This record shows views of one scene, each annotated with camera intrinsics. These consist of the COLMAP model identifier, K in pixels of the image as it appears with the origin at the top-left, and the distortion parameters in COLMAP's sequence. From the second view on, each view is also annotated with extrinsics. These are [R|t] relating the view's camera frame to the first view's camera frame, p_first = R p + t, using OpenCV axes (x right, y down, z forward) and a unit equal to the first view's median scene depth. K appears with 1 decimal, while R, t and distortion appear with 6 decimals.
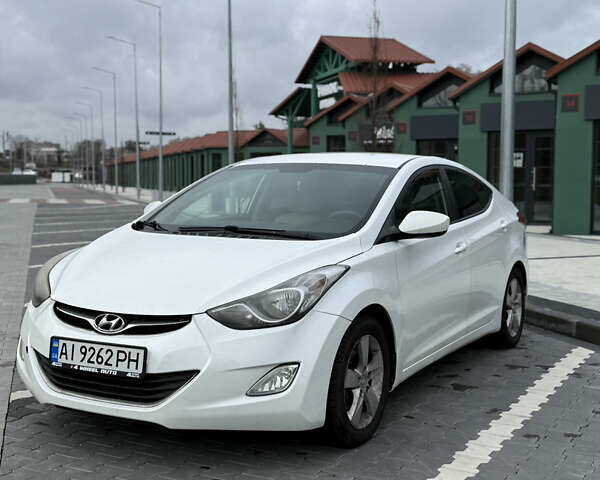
lens RADIAL K [[872.5, 0, 300.0], [0, 872.5, 240.0], [0, 0, 1]] dist [0.236194, -0.678912]
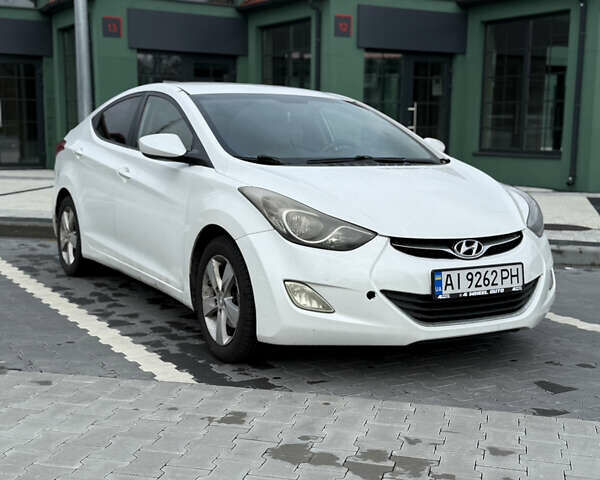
lens RADIAL K [[872.5, 0, 300.0], [0, 872.5, 240.0], [0, 0, 1]] dist [0.236194, -0.678912]
pose [[0.480621, -0.114312, 0.869446, -1.223756], [0.050224, 0.993428, 0.102849, -0.032491], [-0.875489, -0.005764, 0.483204, 0.681500]]
